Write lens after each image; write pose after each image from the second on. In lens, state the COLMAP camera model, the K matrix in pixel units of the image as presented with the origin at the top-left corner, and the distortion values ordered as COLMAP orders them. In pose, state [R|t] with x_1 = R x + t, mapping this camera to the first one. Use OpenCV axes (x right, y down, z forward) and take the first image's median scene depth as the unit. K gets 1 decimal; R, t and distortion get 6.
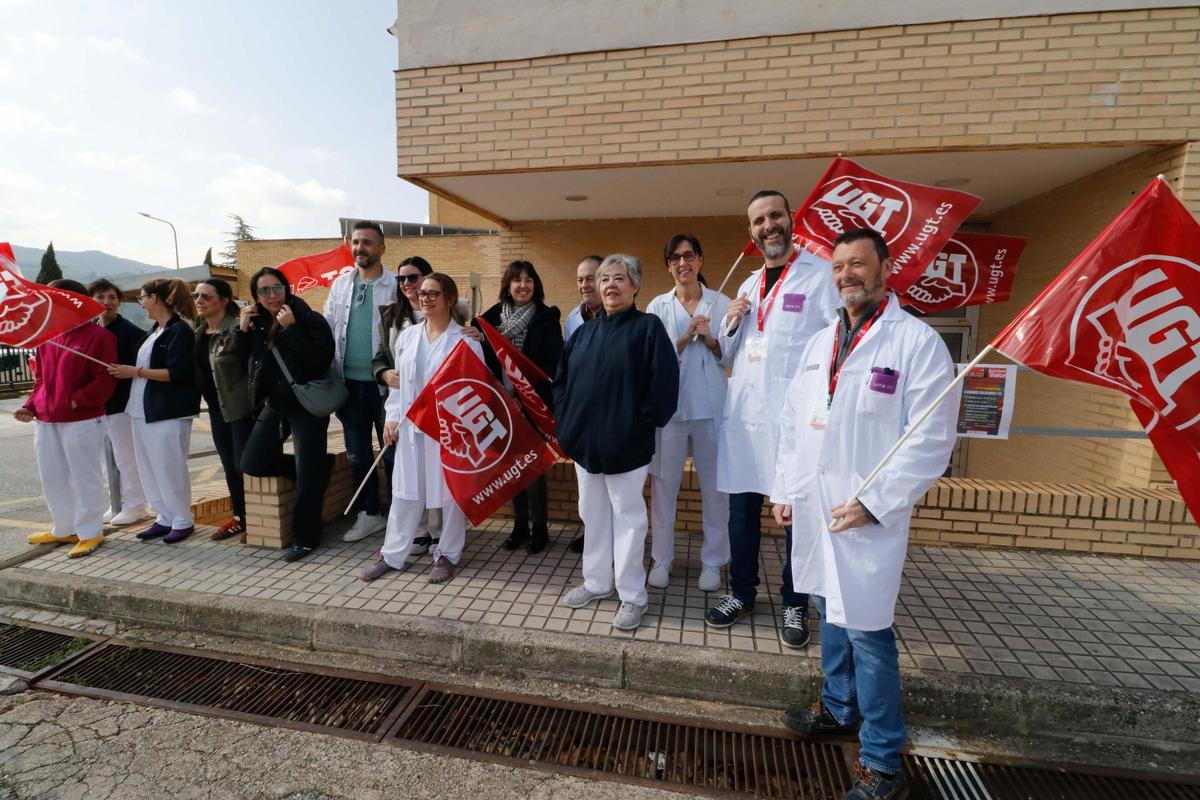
lens RADIAL K [[556.1, 0, 590.2], [0, 556.1, 391.9], [0, 0, 1]] dist [0.000582, -0.012659]
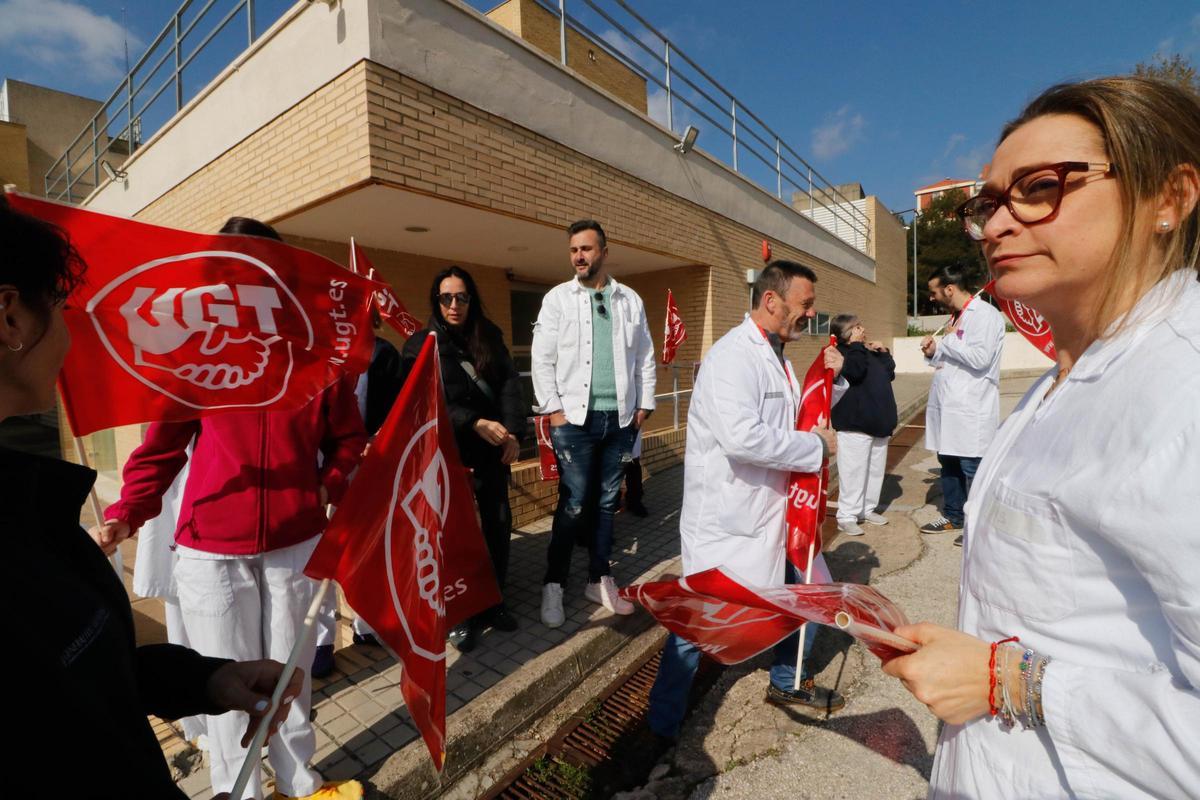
lens RADIAL K [[556.1, 0, 590.2], [0, 556.1, 391.9], [0, 0, 1]] dist [0.000582, -0.012659]
pose [[0.430704, -0.075071, 0.899366, -1.299508], [0.143965, 0.989489, 0.013649, -0.031166], [-0.890937, 0.123598, 0.436984, 0.475032]]
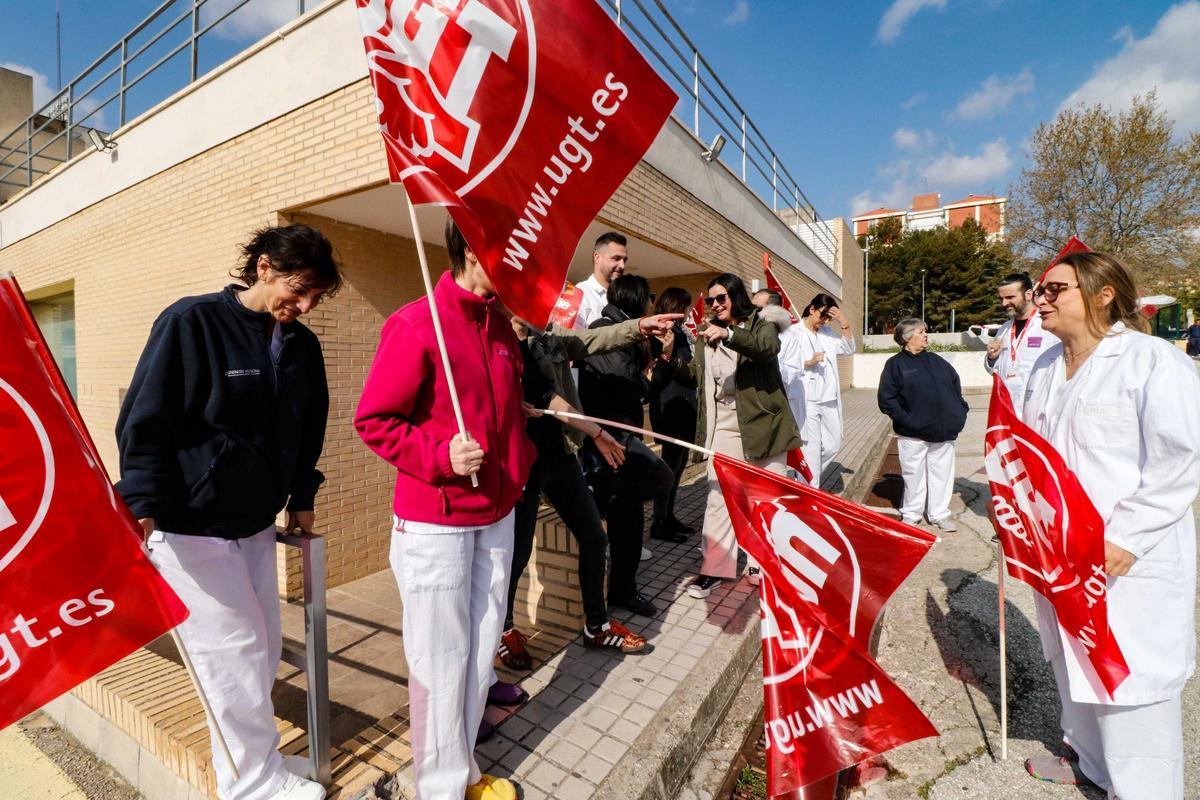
lens RADIAL K [[557.2, 0, 585.3], [0, 557.2, 385.8], [0, 0, 1]] dist [0.000585, -0.012680]
pose [[0.345118, -0.039333, 0.937735, -1.387624], [0.118044, 0.993007, -0.001792, -0.043147], [-0.931107, 0.111312, 0.347347, 0.765777]]
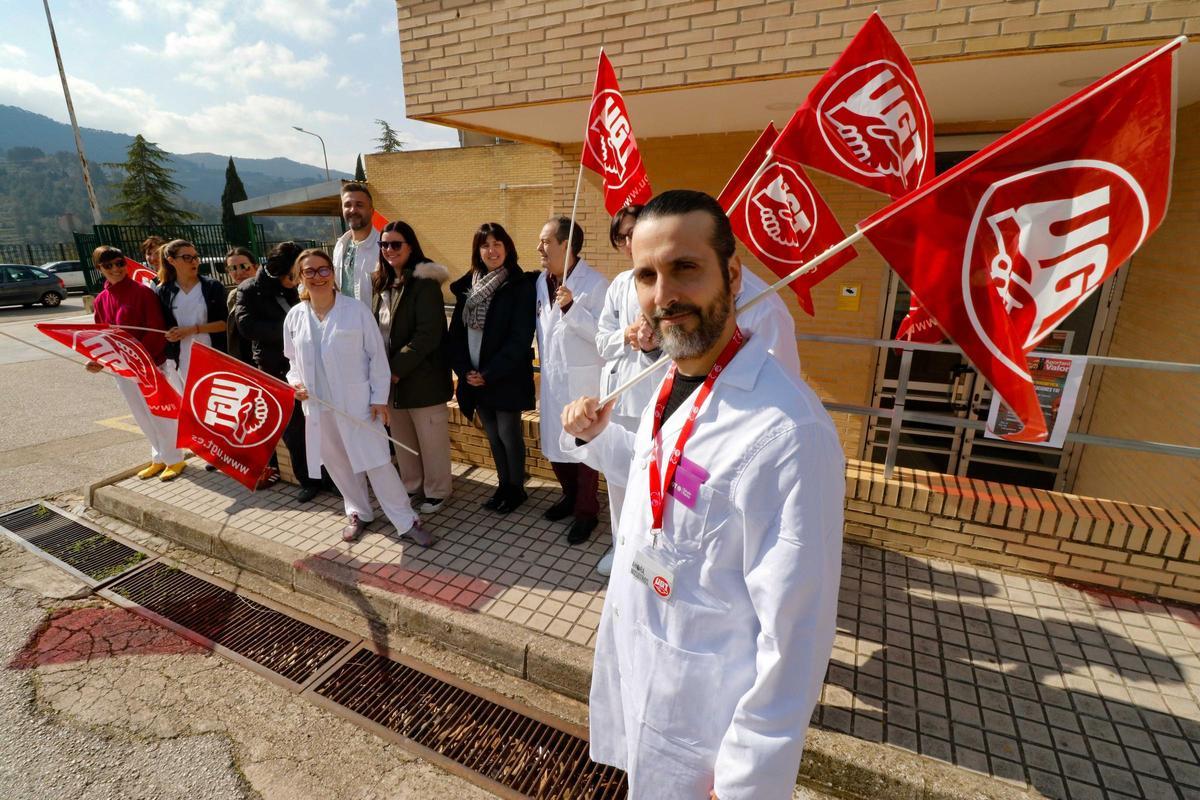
lens RADIAL K [[557.5, 0, 591.5], [0, 557.5, 388.8], [0, 0, 1]] dist [-0.001439, -0.011274]
pose [[0.970265, 0.054470, -0.235838, 0.284901], [-0.012814, 0.984542, 0.174677, -0.127014], [0.241707, -0.166461, 0.955965, 0.098856]]
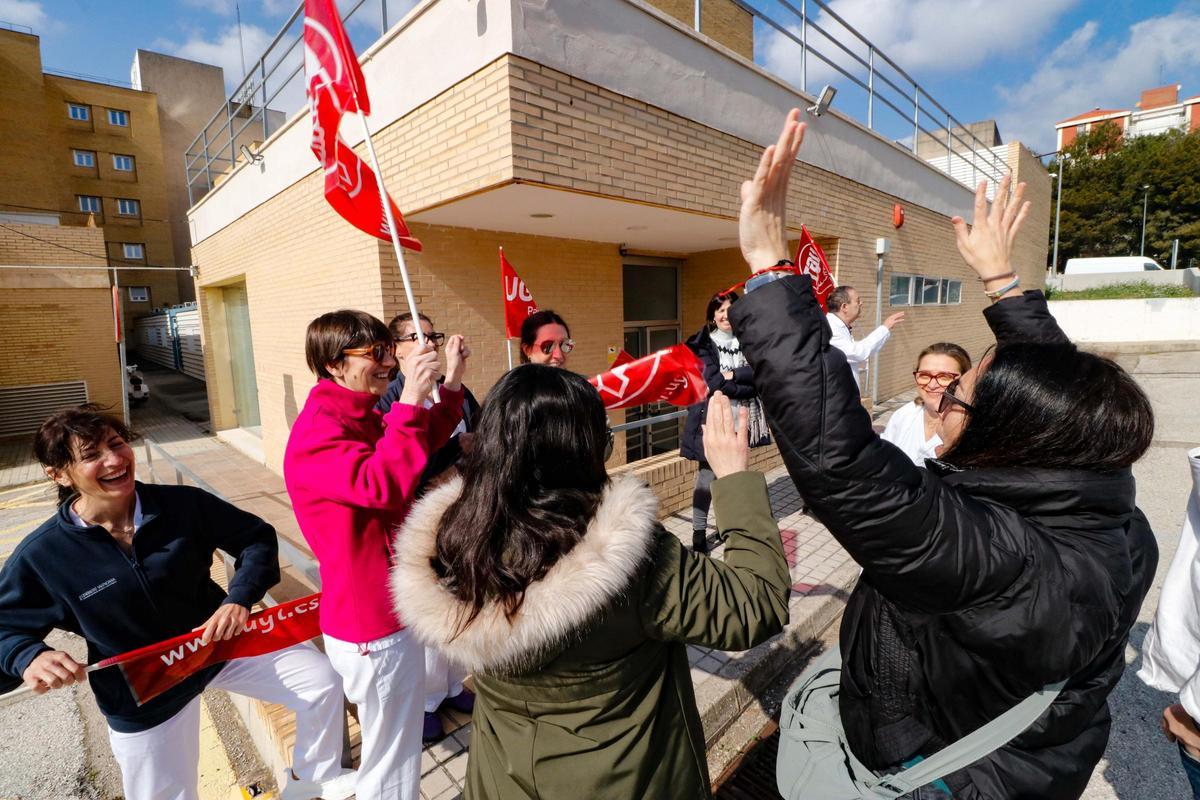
lens RADIAL K [[557.5, 0, 591.5], [0, 557.5, 388.8], [0, 0, 1]] dist [-0.001439, -0.011274]
pose [[0.557846, -0.133799, 0.819088, -1.325711], [0.128781, 0.988921, 0.073834, -0.155453], [-0.819892, 0.064295, 0.568897, 0.574653]]
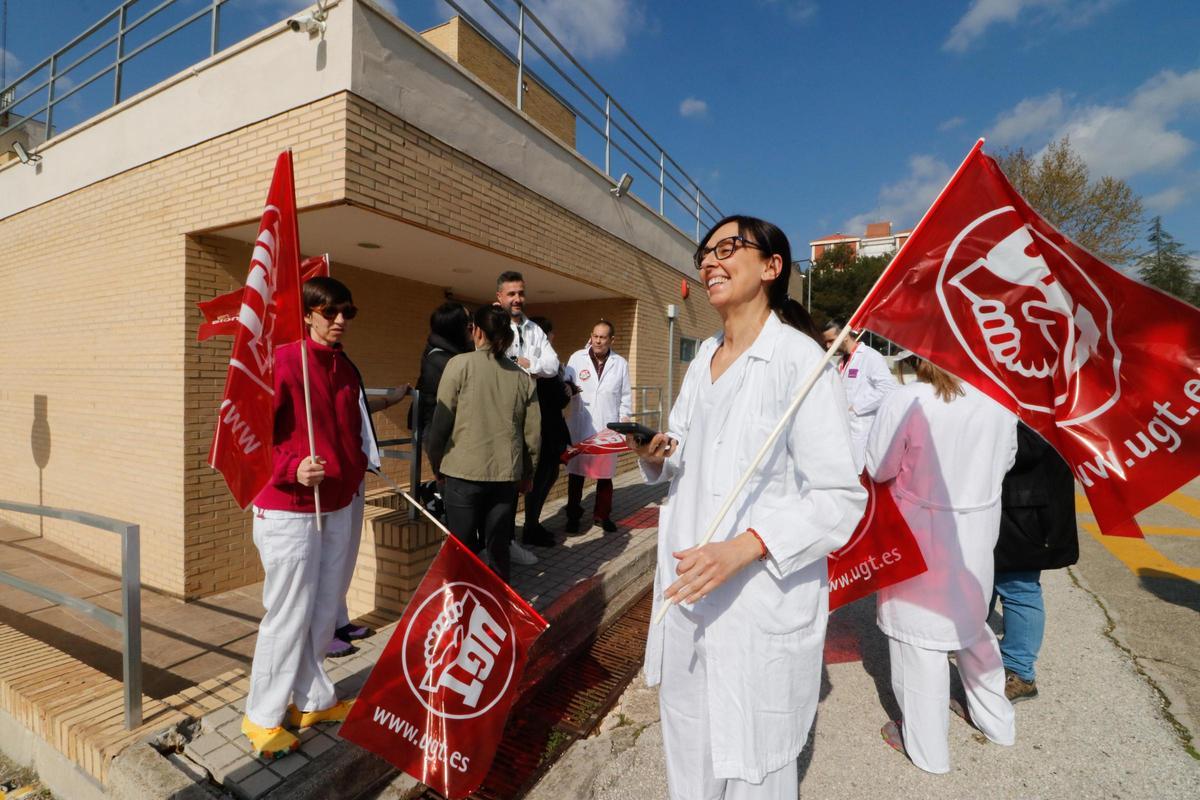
lens RADIAL K [[557.5, 0, 591.5], [0, 557.5, 388.8], [0, 0, 1]] dist [-0.001439, -0.011274]
pose [[0.281938, -0.016115, 0.959297, -1.456861], [0.097983, 0.995115, -0.012080, -0.033241], [-0.954416, 0.097401, 0.282139, 0.499164]]
